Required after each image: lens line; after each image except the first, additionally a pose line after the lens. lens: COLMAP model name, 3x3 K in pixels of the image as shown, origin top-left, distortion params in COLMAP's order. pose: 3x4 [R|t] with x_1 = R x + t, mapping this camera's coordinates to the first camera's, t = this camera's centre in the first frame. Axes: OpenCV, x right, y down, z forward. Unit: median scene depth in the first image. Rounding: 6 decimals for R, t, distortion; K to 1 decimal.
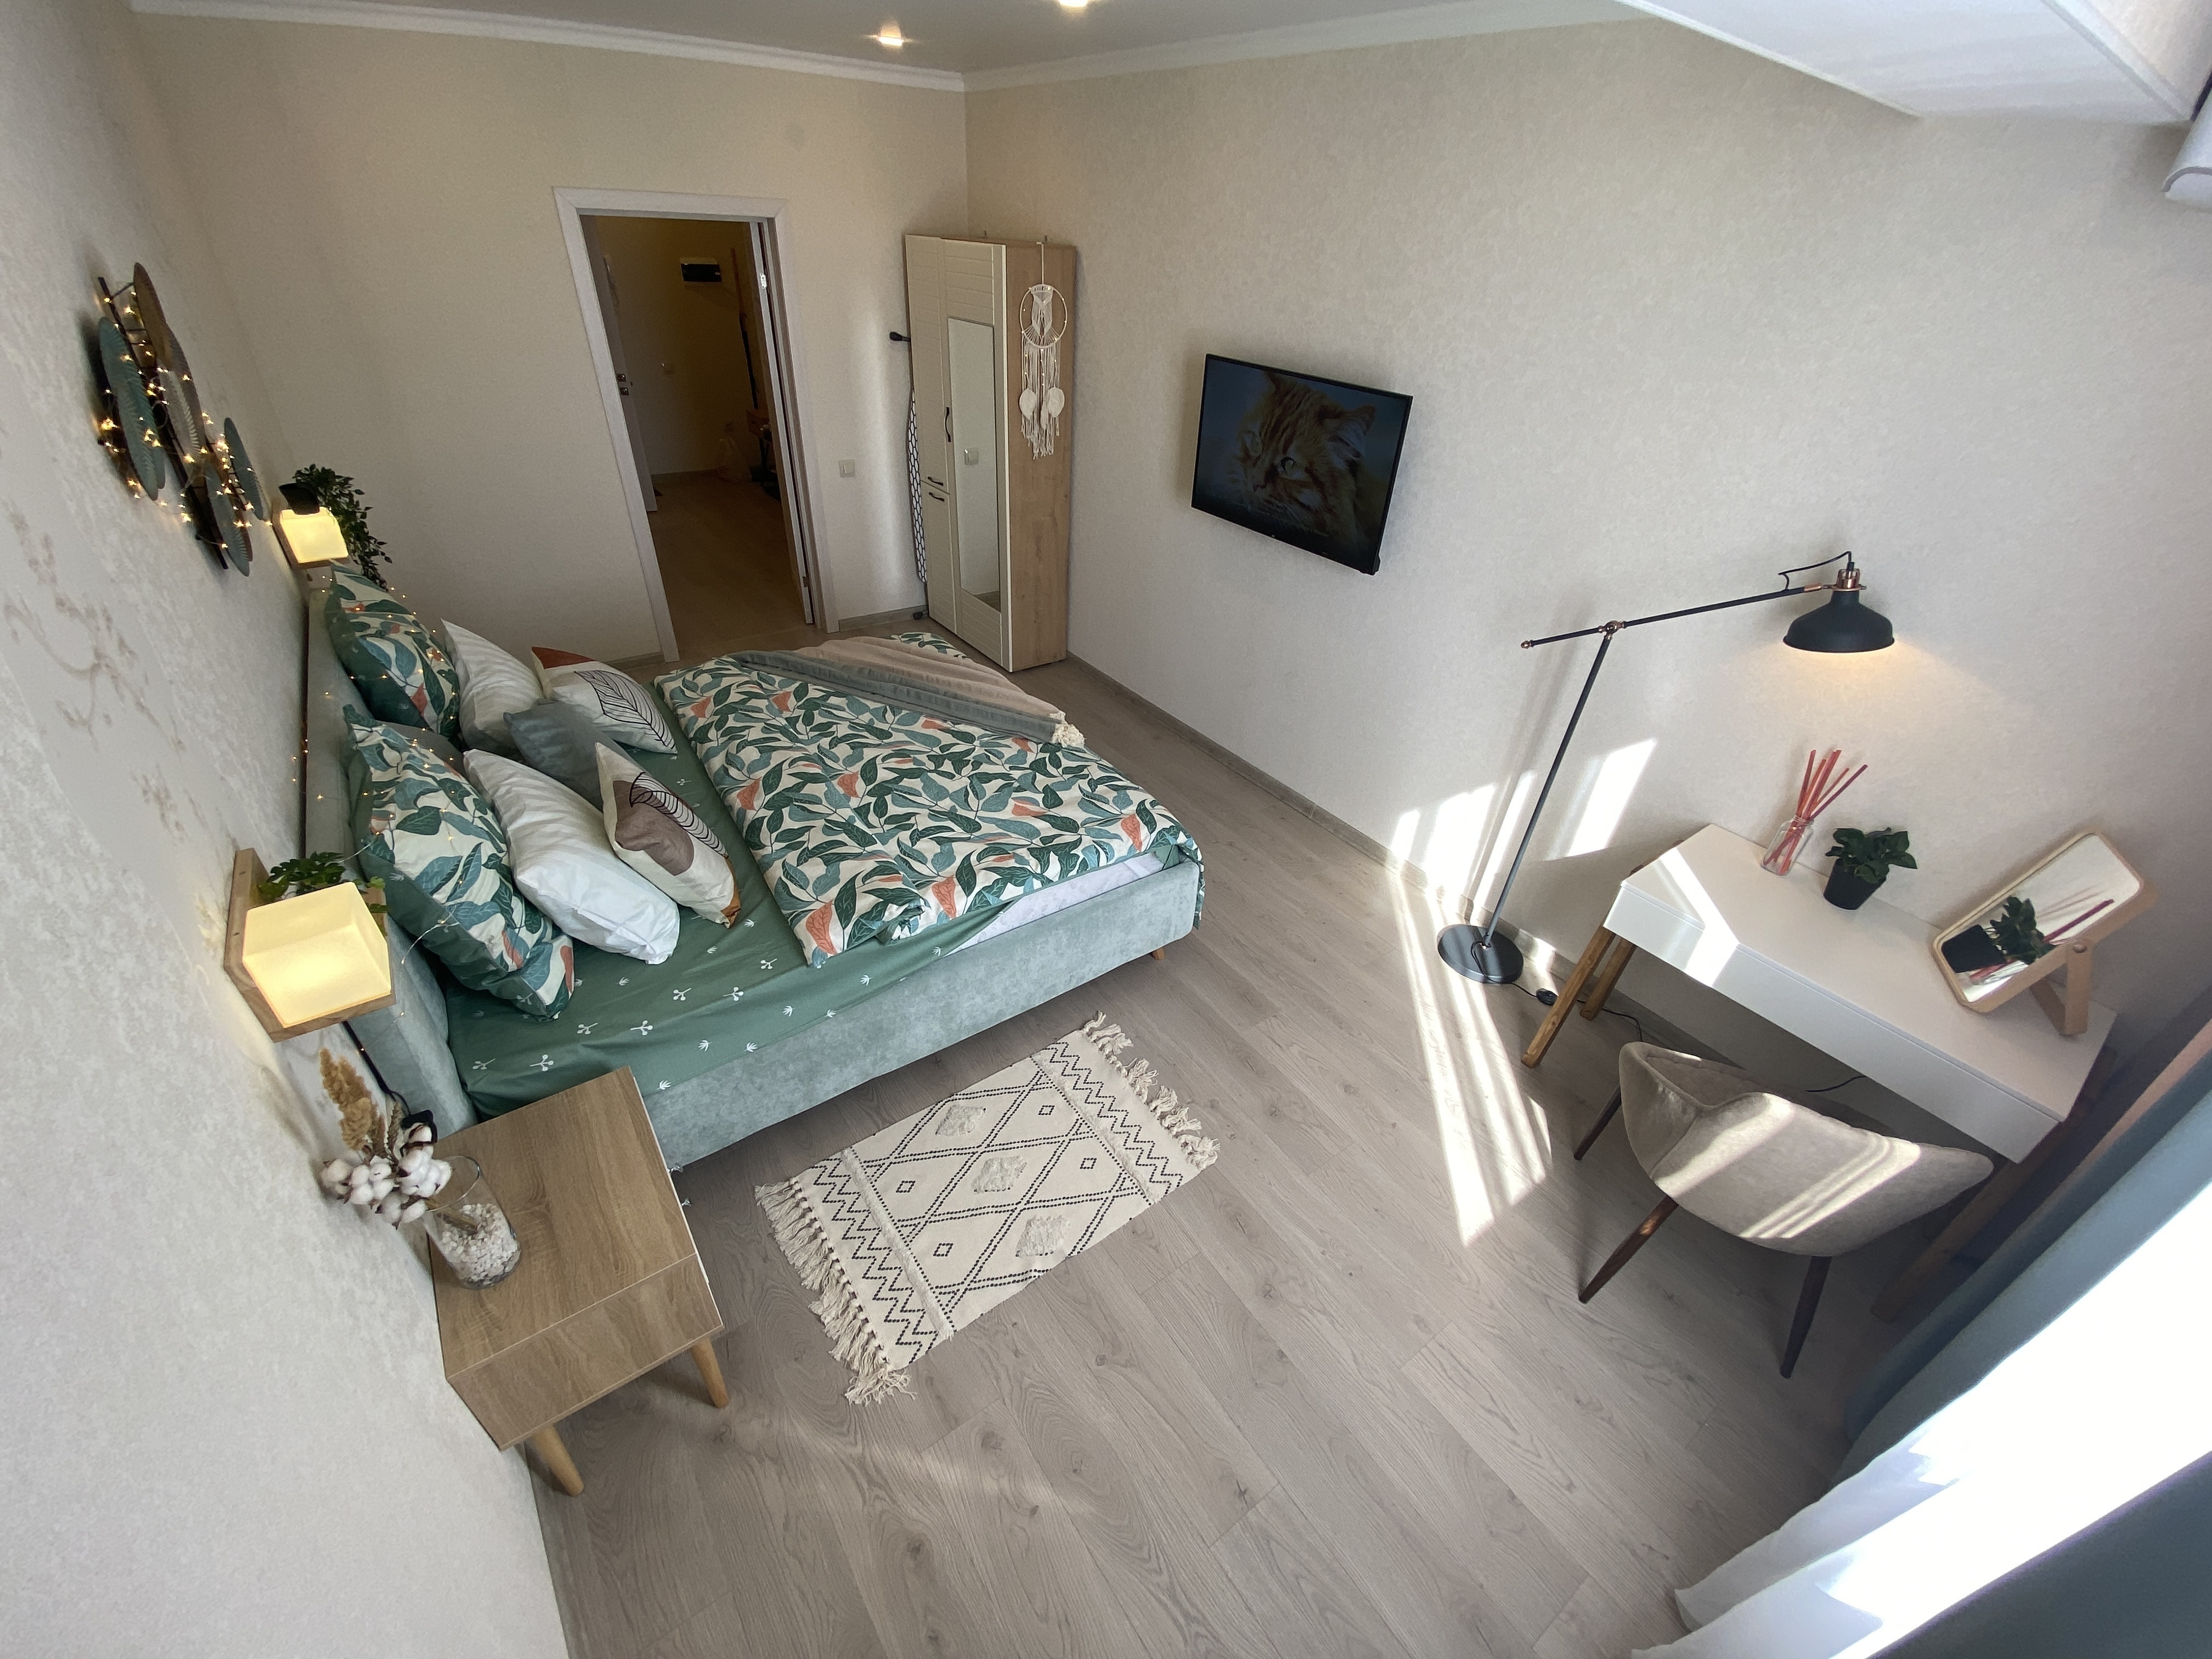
lens RADIAL K [[874.1, 0, 1116.5], [0, 874.1, 839.9], [0, 0, 1]] dist [0.044816, -0.035196]
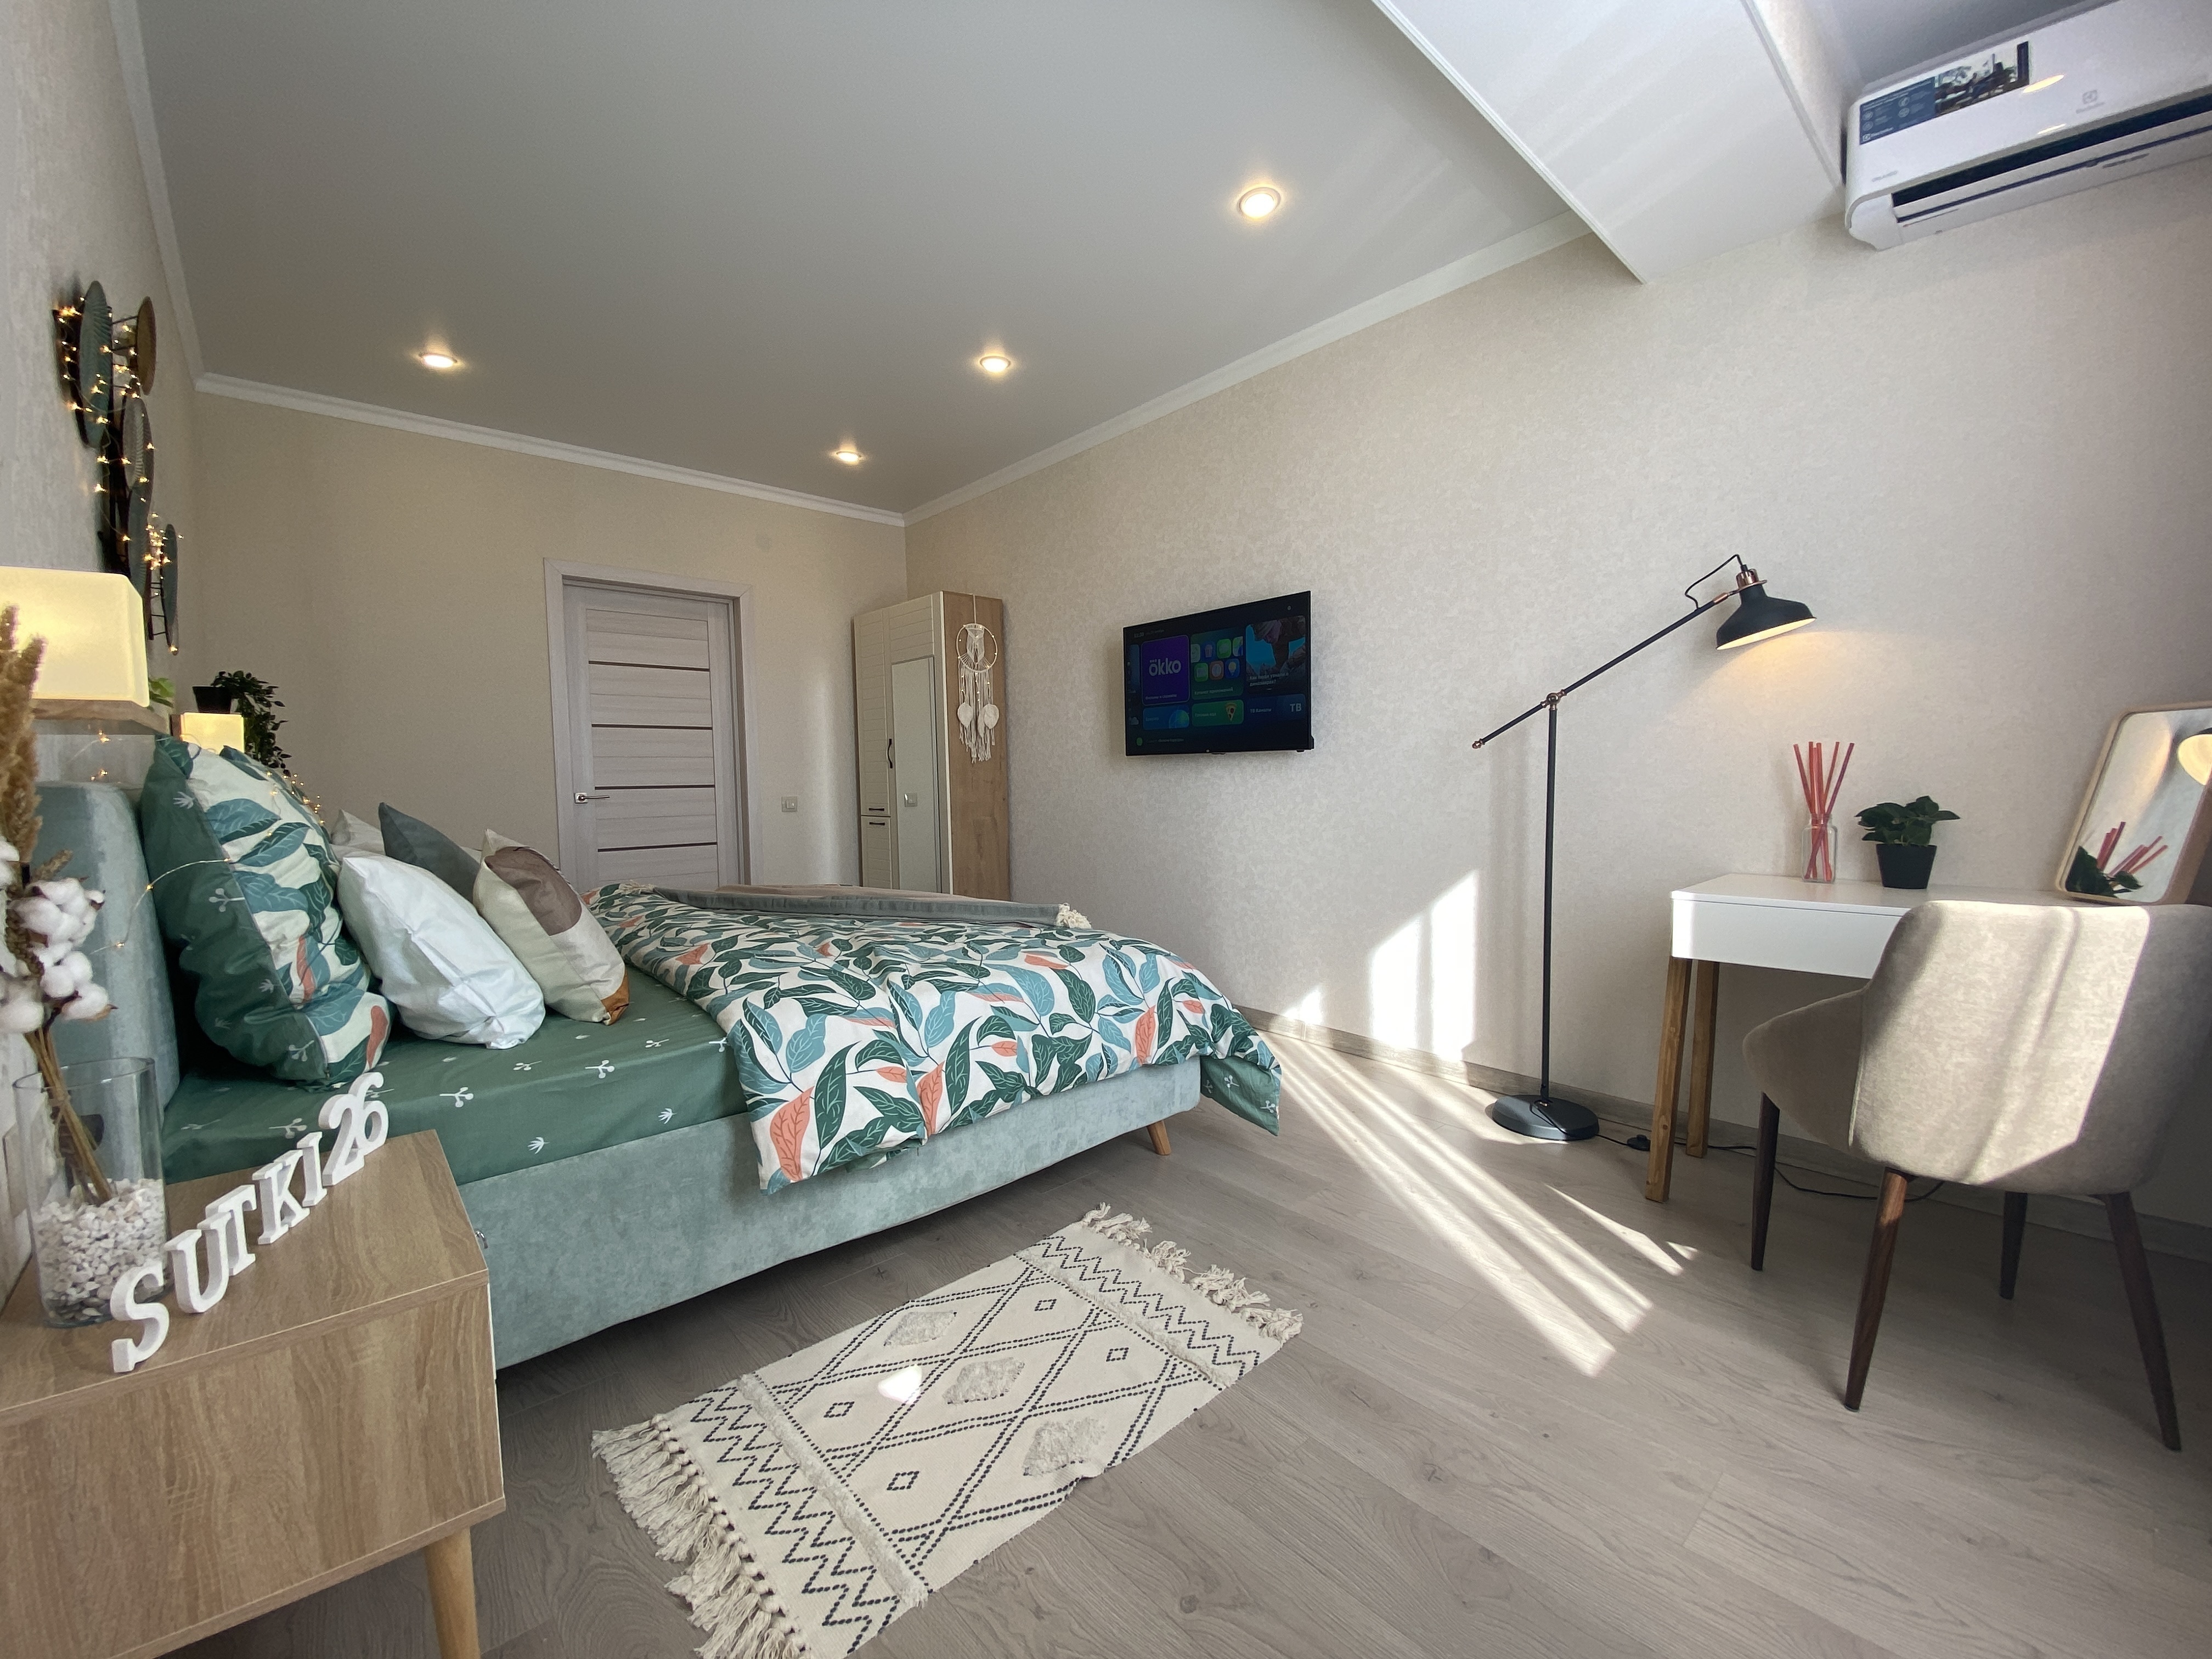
lens RADIAL K [[874.1, 0, 1116.5], [0, 874.1, 839.9], [0, 0, 1]] dist [0.044816, -0.035196]
pose [[0.991198, -0.084920, 0.101565, -0.067637], [0.124223, 0.861845, -0.491723, 0.359894], [-0.045777, 0.500012, 0.864808, 0.221140]]
